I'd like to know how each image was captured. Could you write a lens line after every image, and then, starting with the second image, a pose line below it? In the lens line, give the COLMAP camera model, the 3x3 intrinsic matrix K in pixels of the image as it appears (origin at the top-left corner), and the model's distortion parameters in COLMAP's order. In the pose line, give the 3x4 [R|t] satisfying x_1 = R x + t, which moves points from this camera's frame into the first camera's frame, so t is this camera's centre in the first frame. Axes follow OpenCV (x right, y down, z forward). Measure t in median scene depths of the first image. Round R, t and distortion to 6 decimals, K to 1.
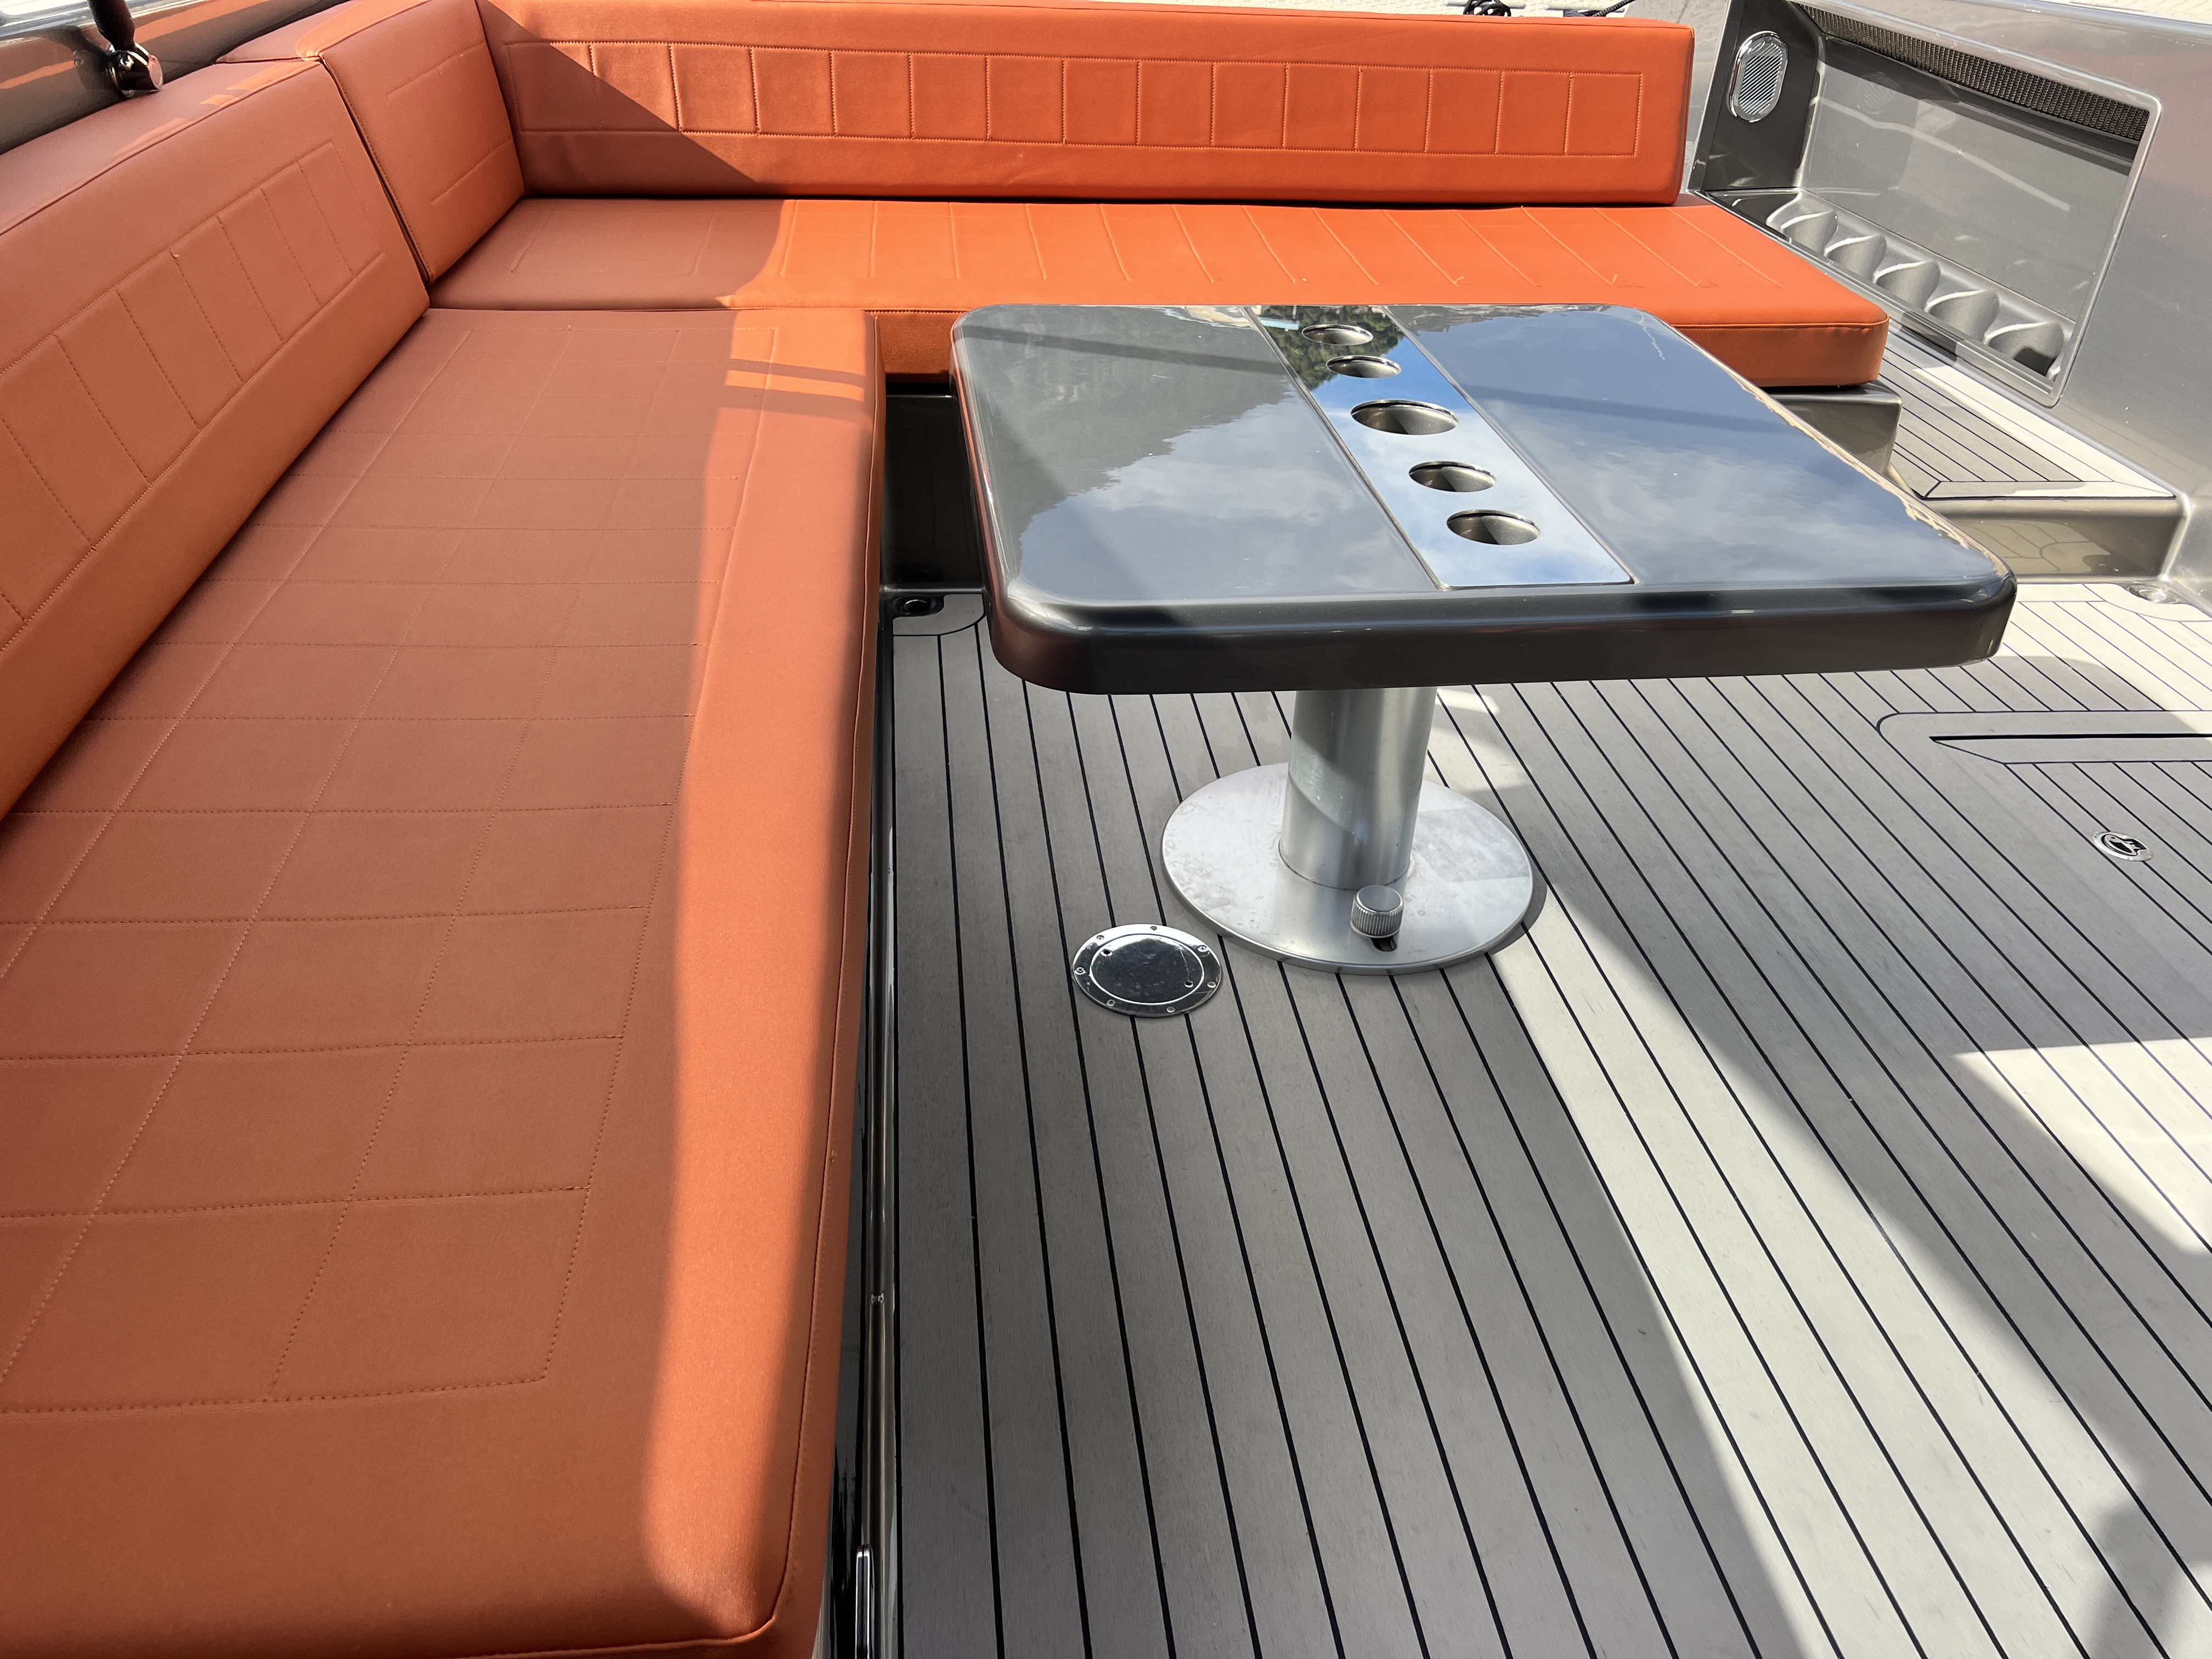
lens RADIAL K [[1645.4, 0, 1106.0], [0, 1645.4, 829.5], [0, 0, 1]] dist [0.004680, 0.002340]
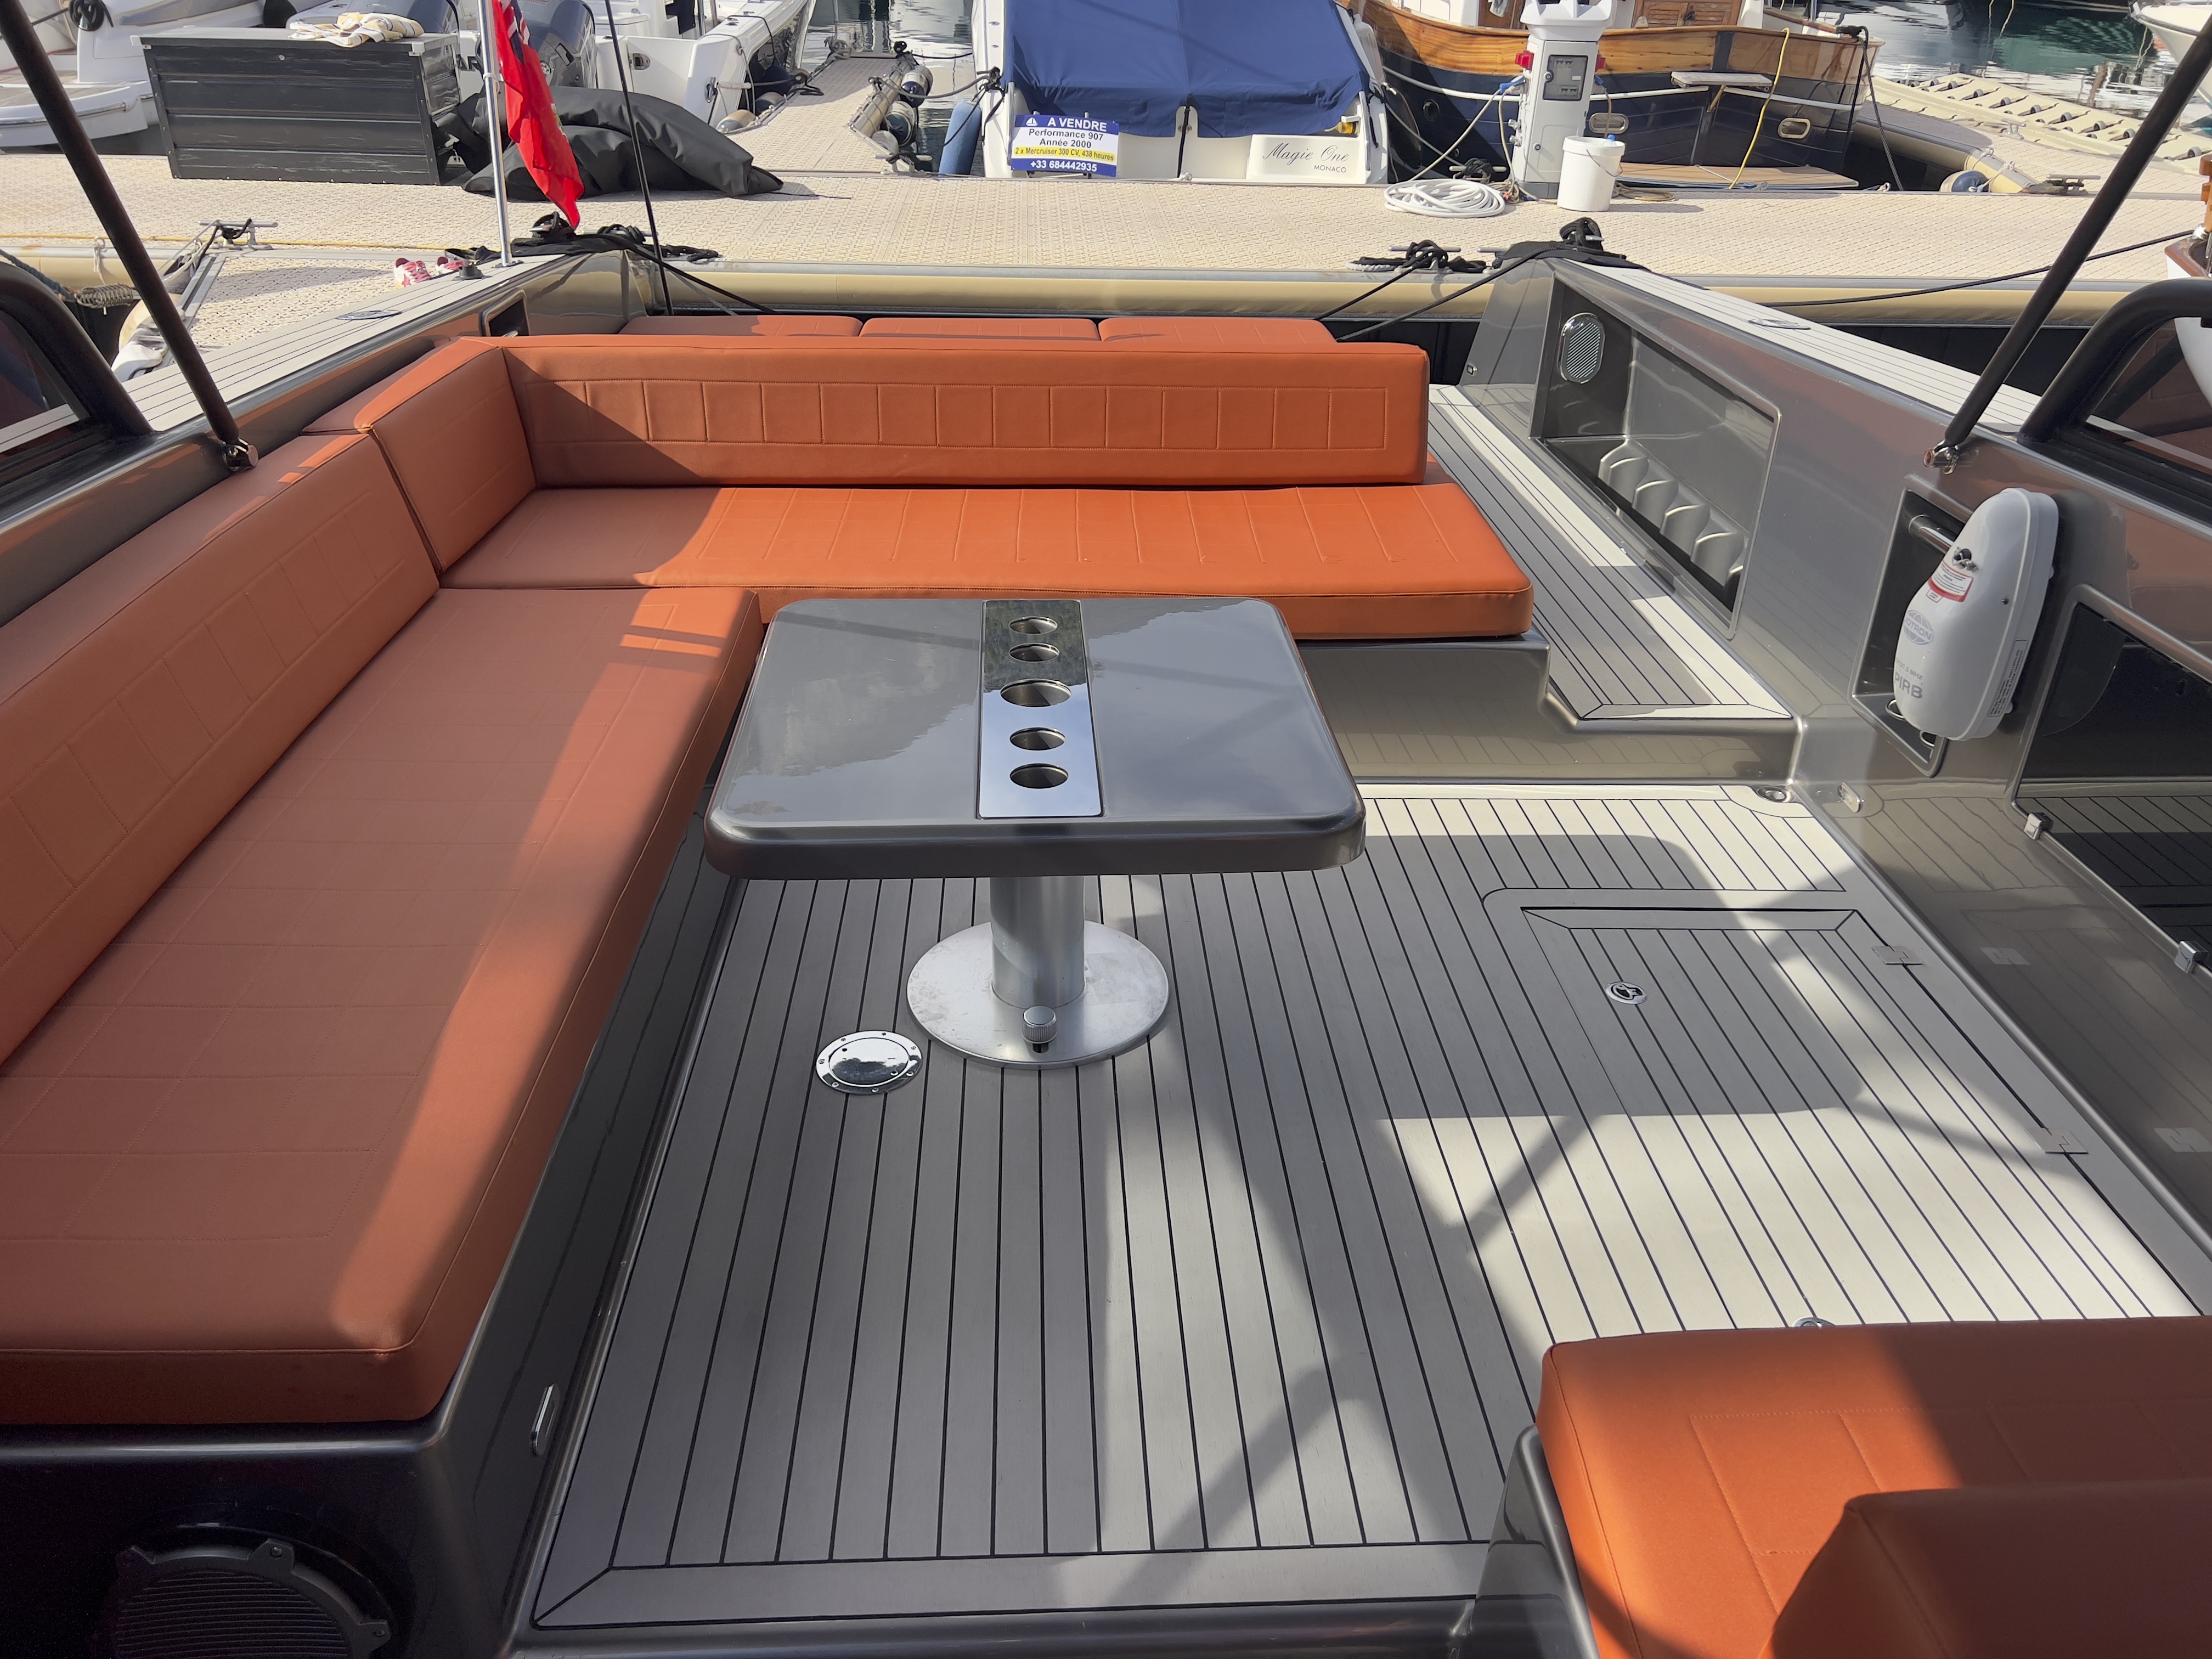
lens RADIAL K [[1621.0, 0, 1106.0], [0, 1621.0, 829.5], [0, 0, 1]] dist [0.022398, -0.002056]
pose [[0.997107, 0.015348, -0.074445, 0.268398], [-0.021217, 0.996673, -0.078699, -0.008605], [0.072990, 0.080050, 0.994115, -0.341253]]
